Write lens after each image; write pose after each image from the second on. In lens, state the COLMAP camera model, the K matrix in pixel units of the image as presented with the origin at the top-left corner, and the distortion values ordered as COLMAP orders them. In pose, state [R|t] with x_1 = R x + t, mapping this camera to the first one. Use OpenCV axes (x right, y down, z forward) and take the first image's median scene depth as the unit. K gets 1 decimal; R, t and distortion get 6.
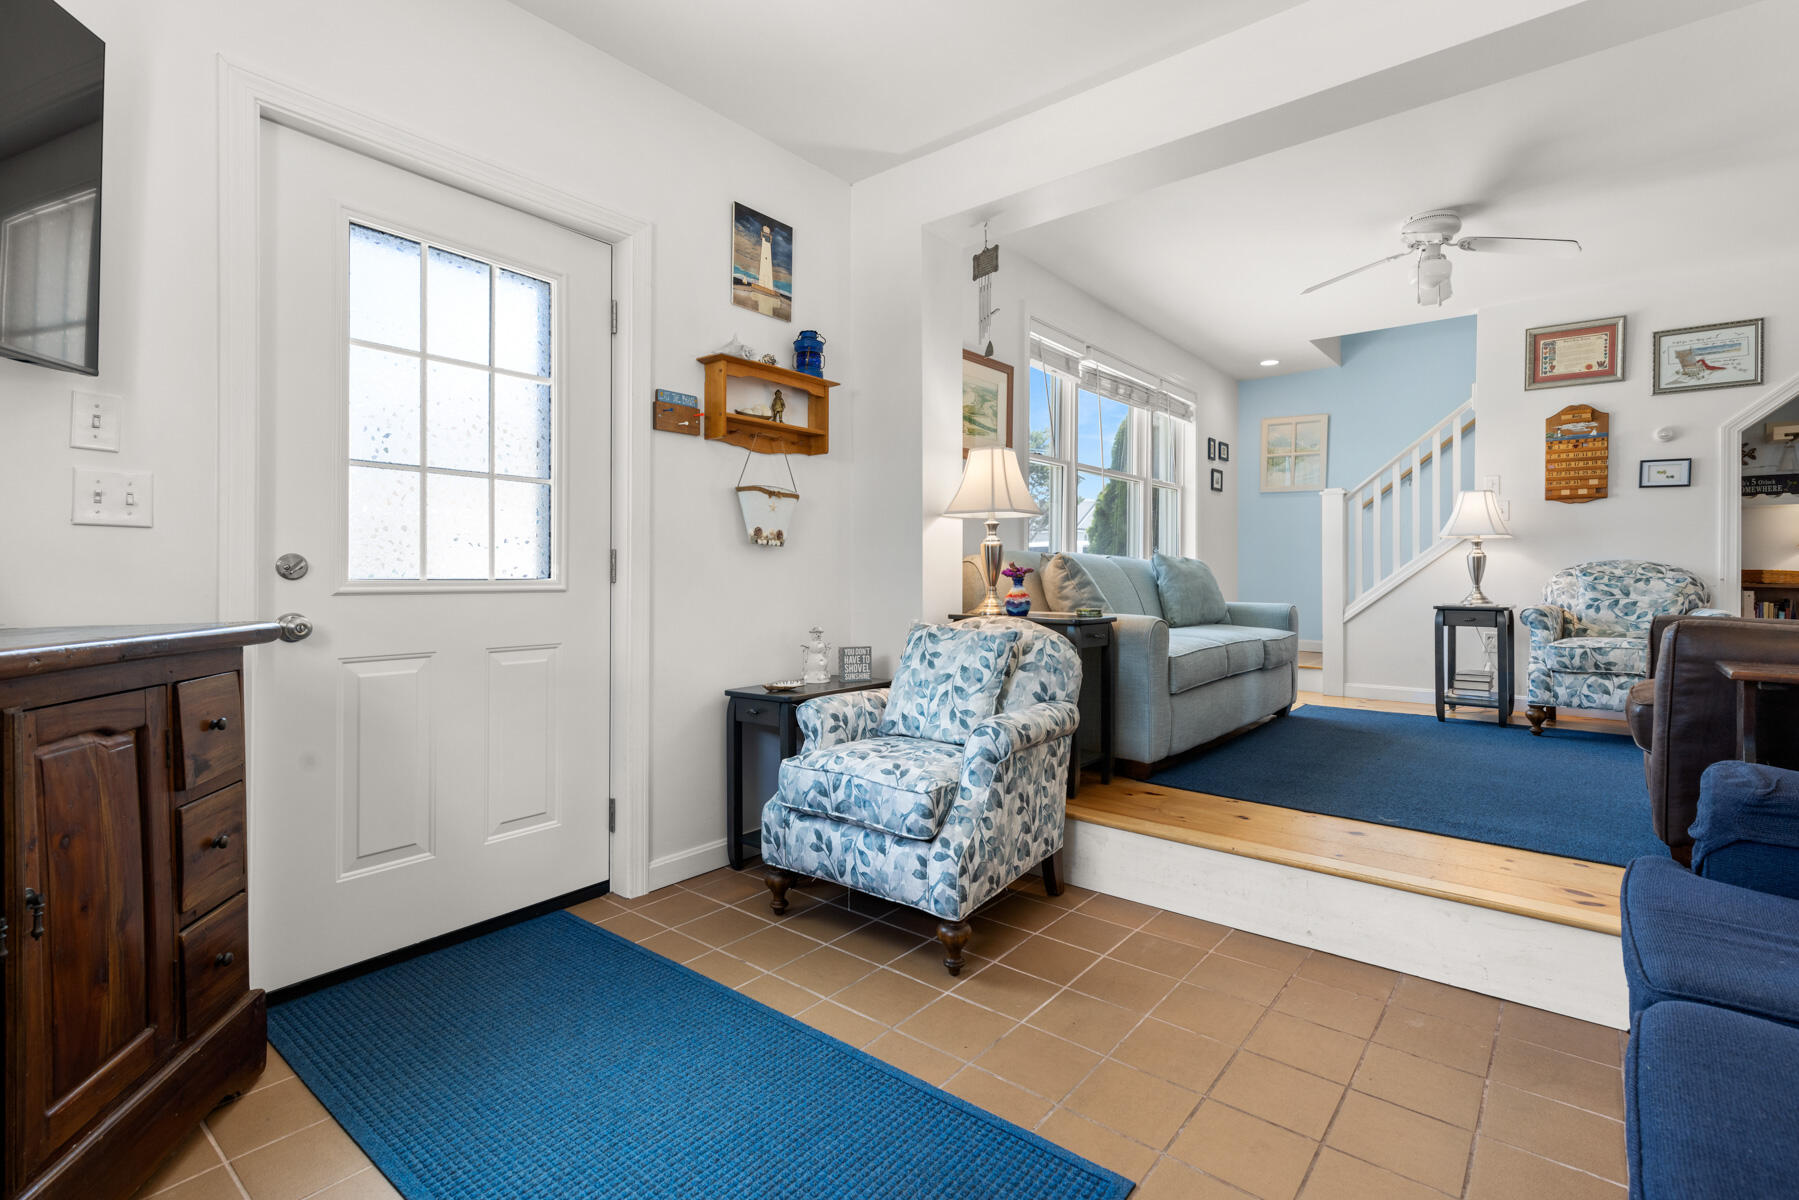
lens RADIAL K [[814.1, 0, 918.7], [0, 814.1, 576.8], [0, 0, 1]] dist [0.005662, -0.000193]
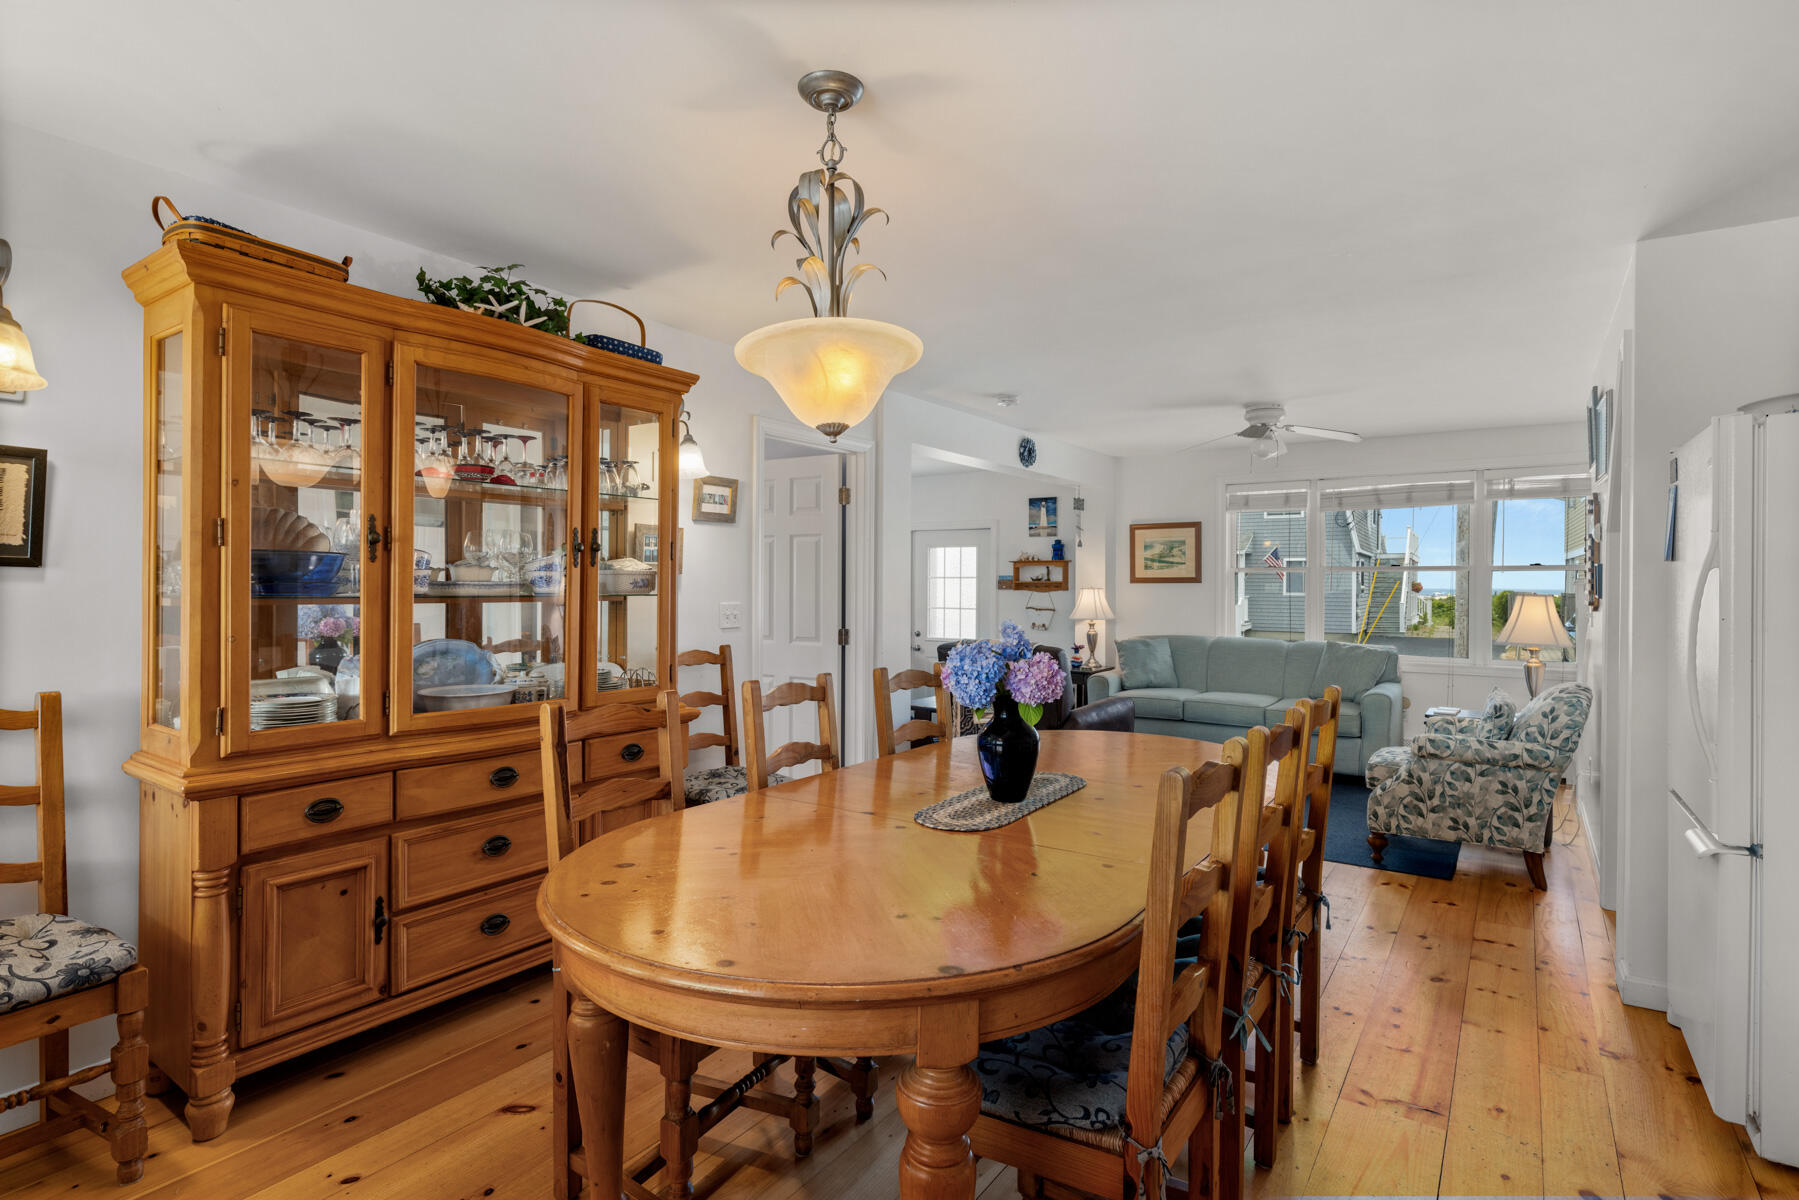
lens RADIAL K [[888.5, 0, 908.4], [0, 888.5, 596.2], [0, 0, 1]] dist [0.000269, -0.001150]
pose [[0.088377, 0.011509, -0.996021, 2.505292], [-0.007119, 0.999915, 0.010922, -0.167782], [0.996062, 0.006126, 0.088451, 0.349061]]
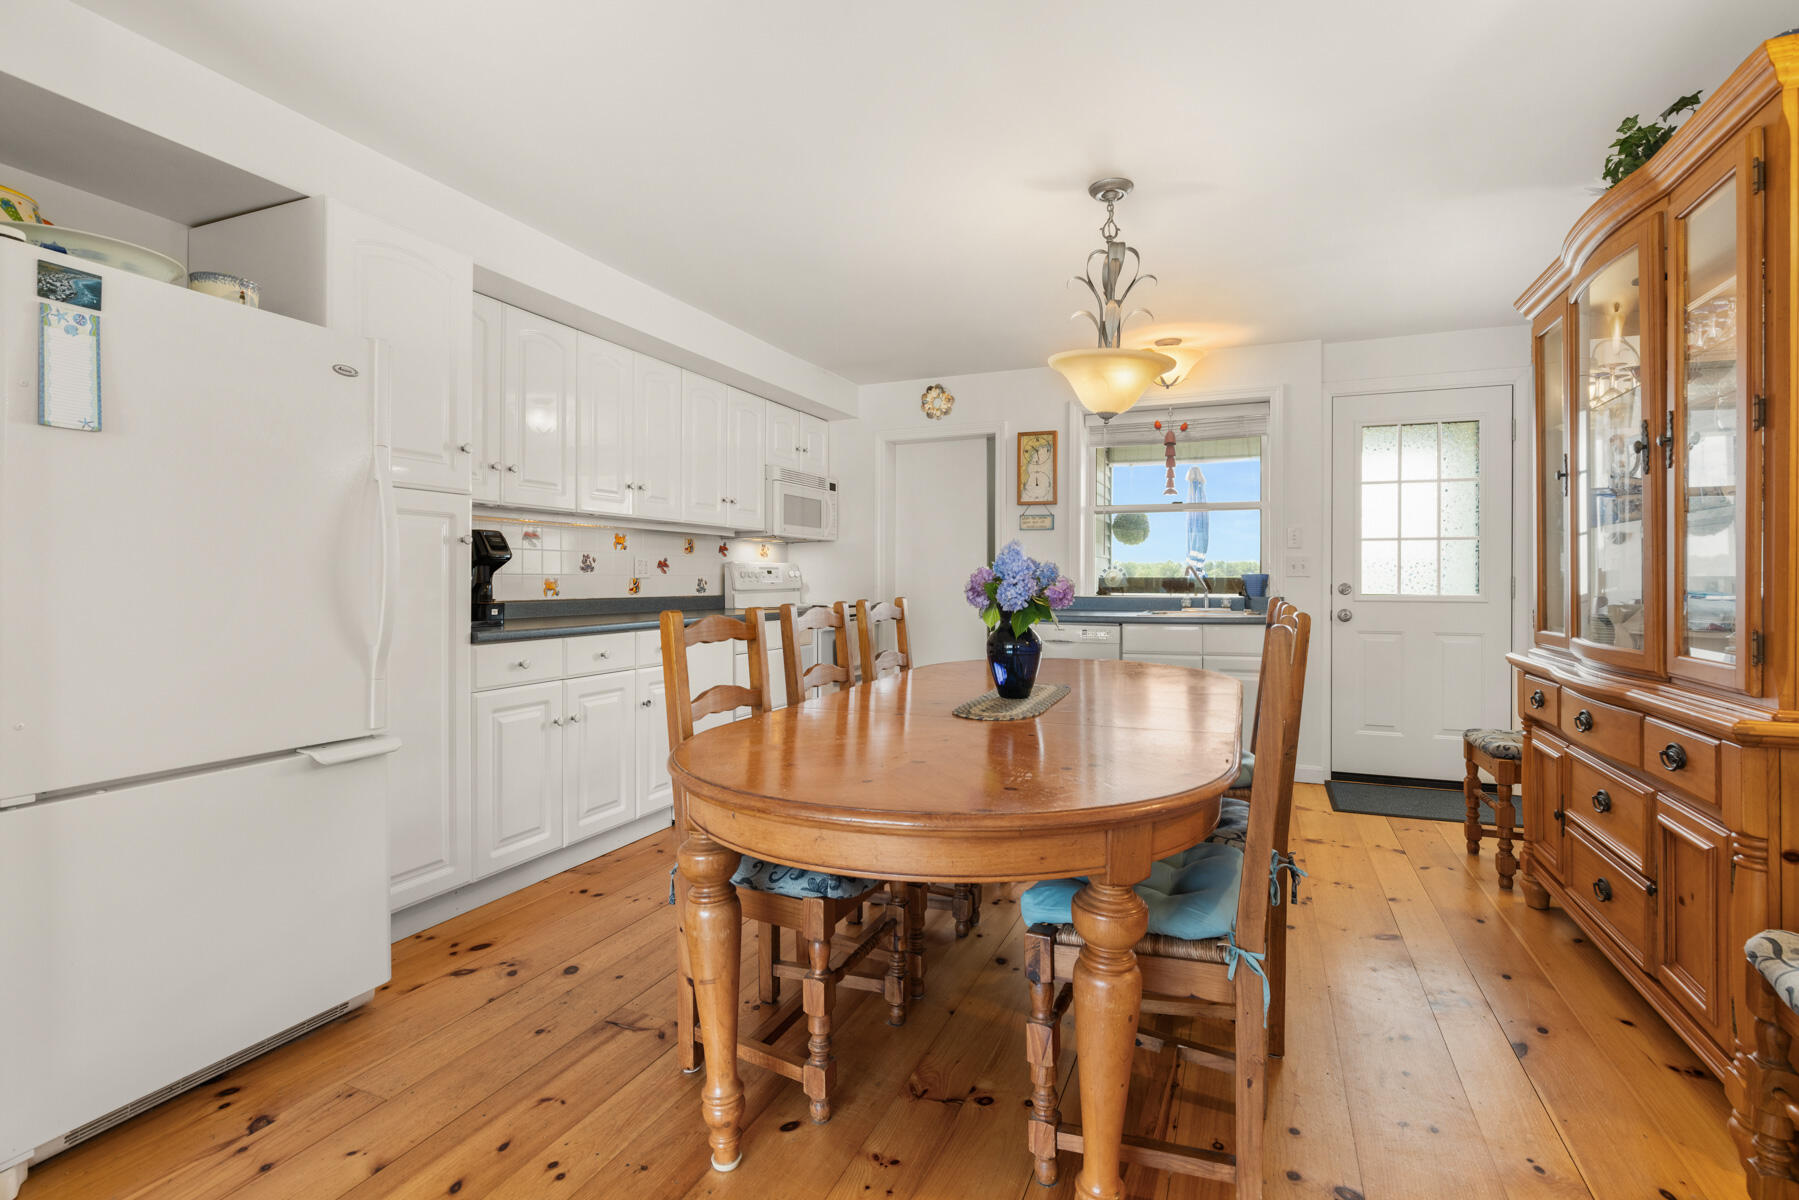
lens RADIAL K [[845.6, 0, 907.9], [0, 845.6, 577.9], [0, 0, 1]] dist [-0.002966, -0.001272]
pose [[-0.287981, -0.001694, 0.957634, 1.068989], [0.001419, 0.999997, 0.002196, -0.105842], [-0.957635, 0.001991, -0.287978, 0.821951]]
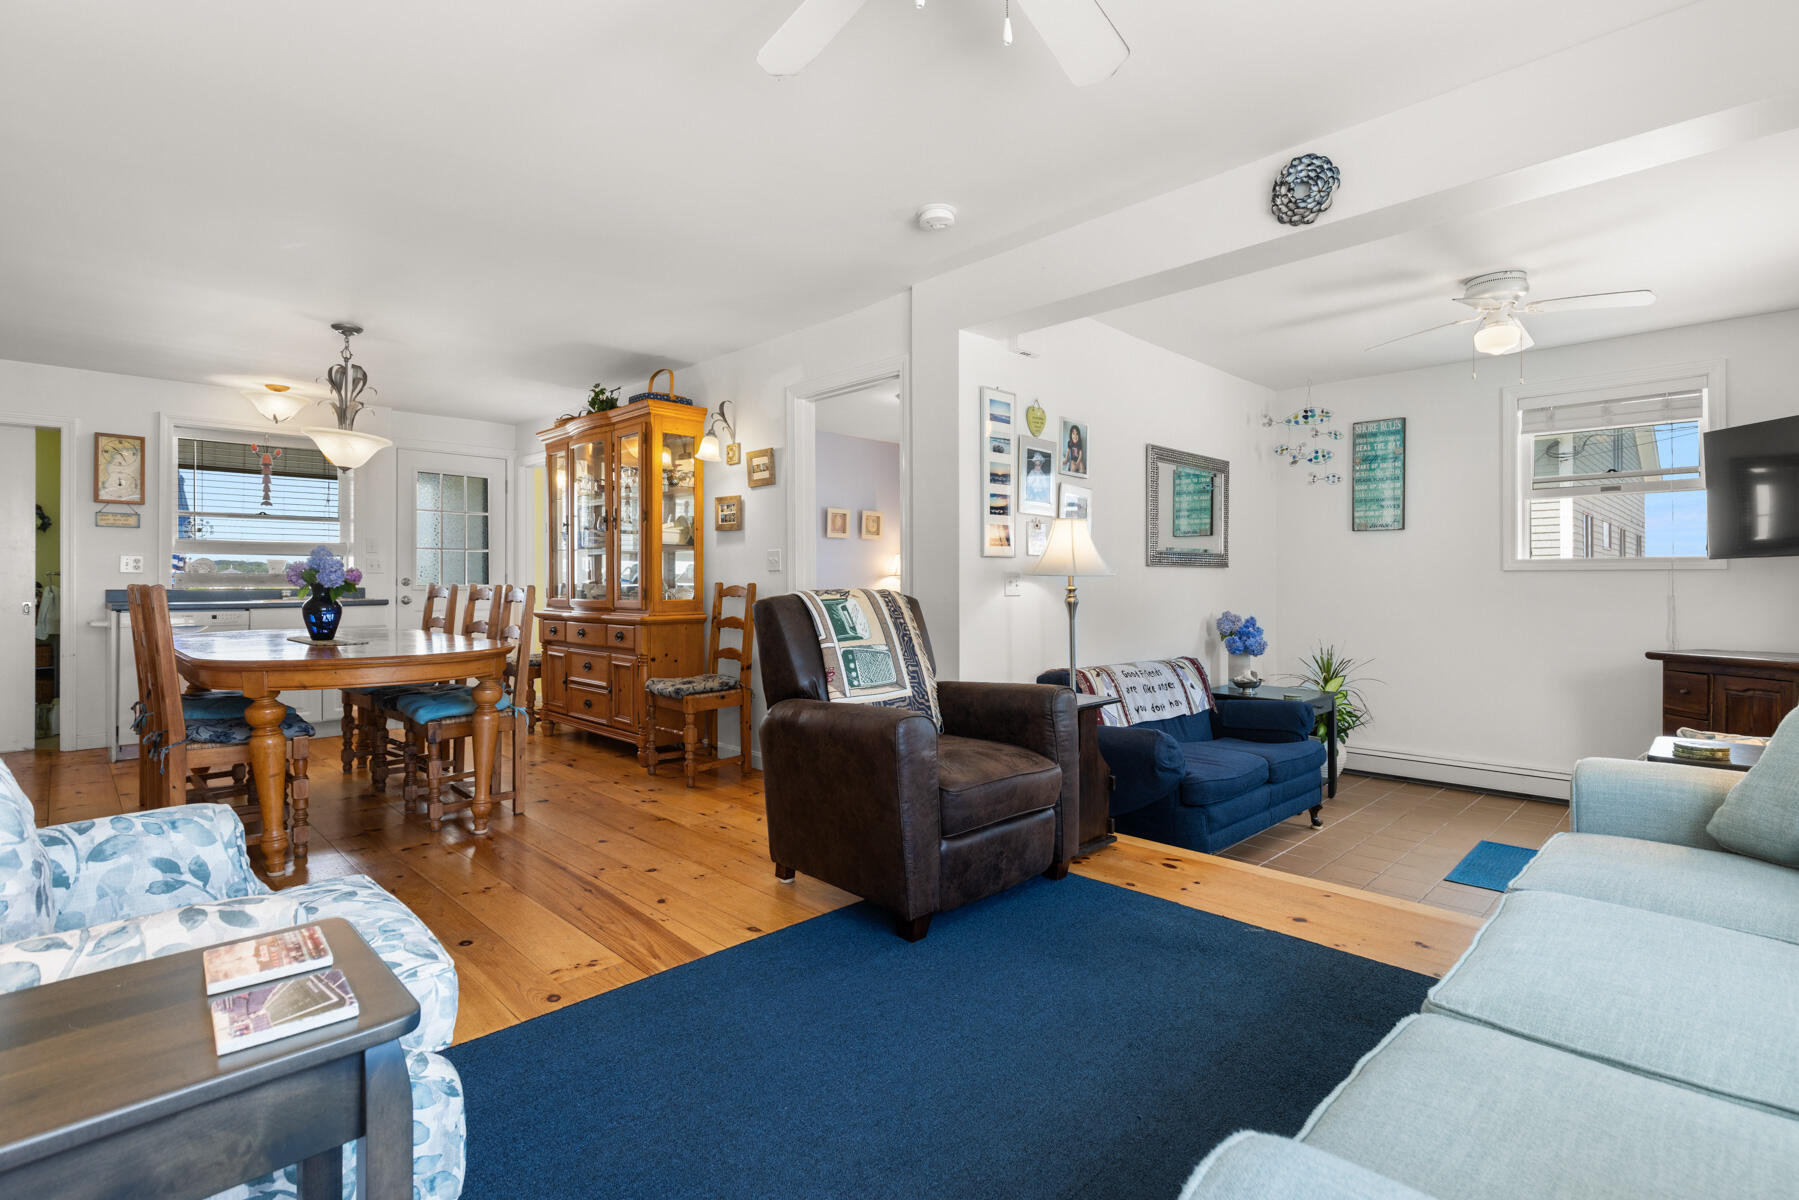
lens RADIAL K [[845.6, 0, 914.3], [0, 845.6, 588.6], [0, 0, 1]] dist [-0.002966, -0.001272]
pose [[-0.995133, -0.001548, 0.098525, 0.749790], [-0.000688, 0.999961, 0.008765, -0.083463], [-0.098535, 0.008654, -0.995096, 1.717576]]
